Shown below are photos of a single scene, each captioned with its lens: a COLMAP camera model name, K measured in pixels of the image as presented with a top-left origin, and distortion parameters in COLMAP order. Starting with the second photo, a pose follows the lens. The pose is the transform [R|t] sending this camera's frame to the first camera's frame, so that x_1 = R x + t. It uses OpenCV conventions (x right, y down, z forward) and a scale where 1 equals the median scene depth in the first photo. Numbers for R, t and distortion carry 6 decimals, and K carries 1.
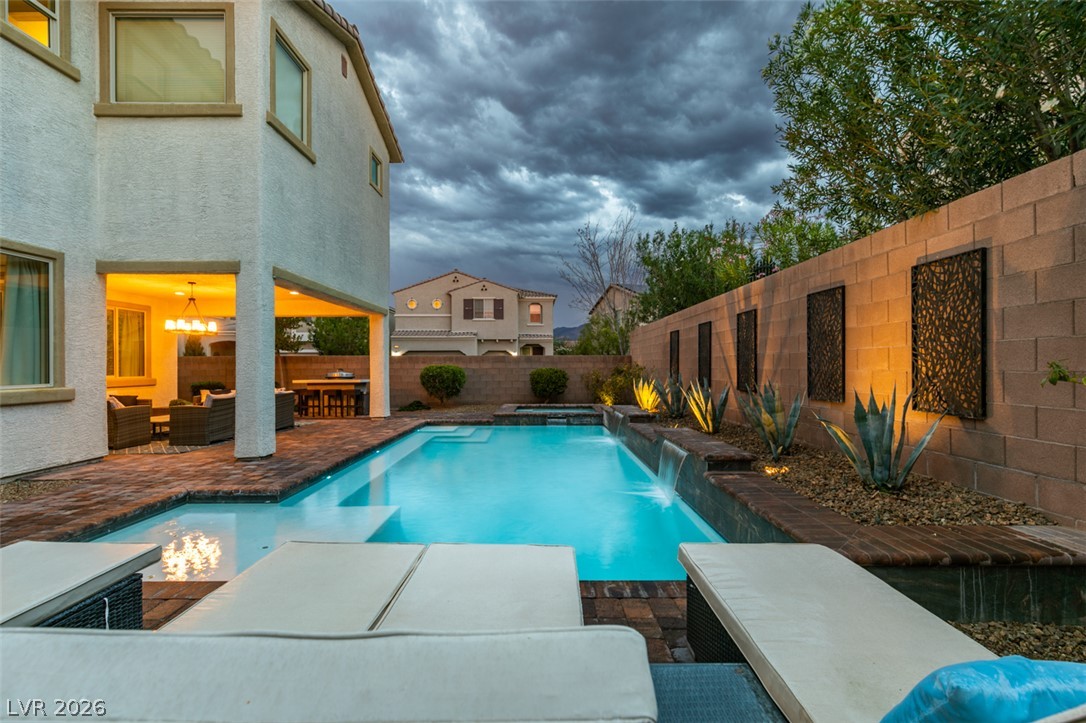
lens RADIAL K [[487.4, 0, 540.9], [0, 487.4, 362.0], [0, 0, 1]] dist [0.006049, -0.000375]
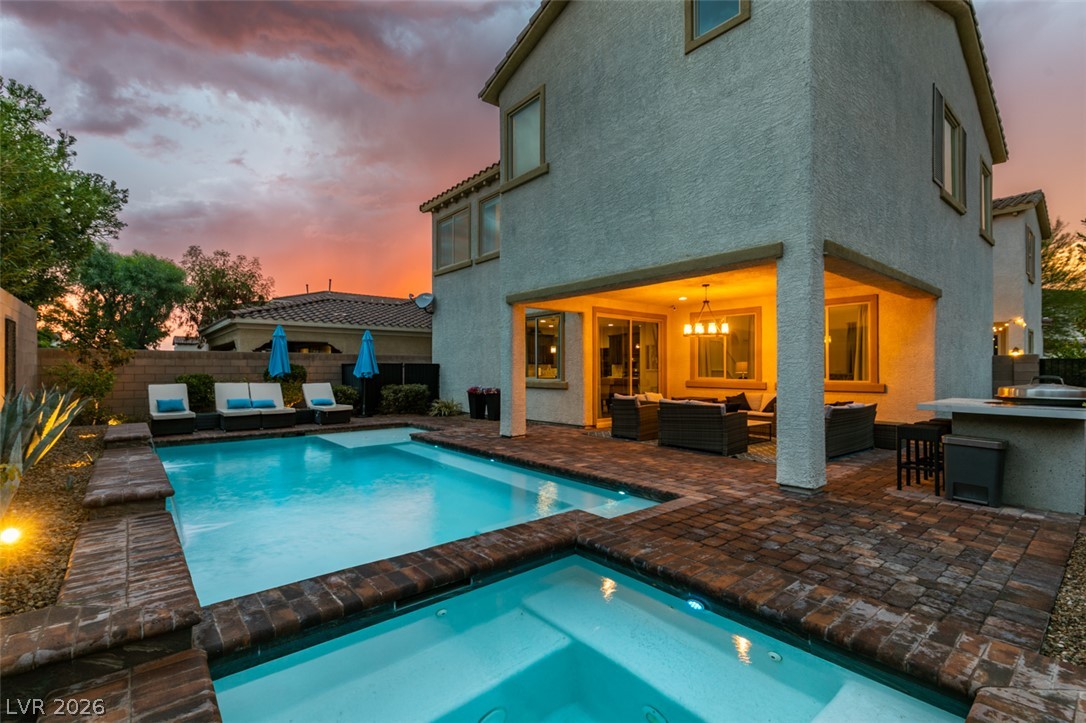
lens RADIAL K [[487.4, 0, 542.3], [0, 487.4, 368.4], [0, 0, 1]] dist [0.006049, -0.000375]
pose [[-0.763359, 0.004159, -0.645961, 0.218540], [0.011760, 0.999903, -0.007459, 0.011941], [0.645868, -0.013290, -0.763334, 1.873046]]
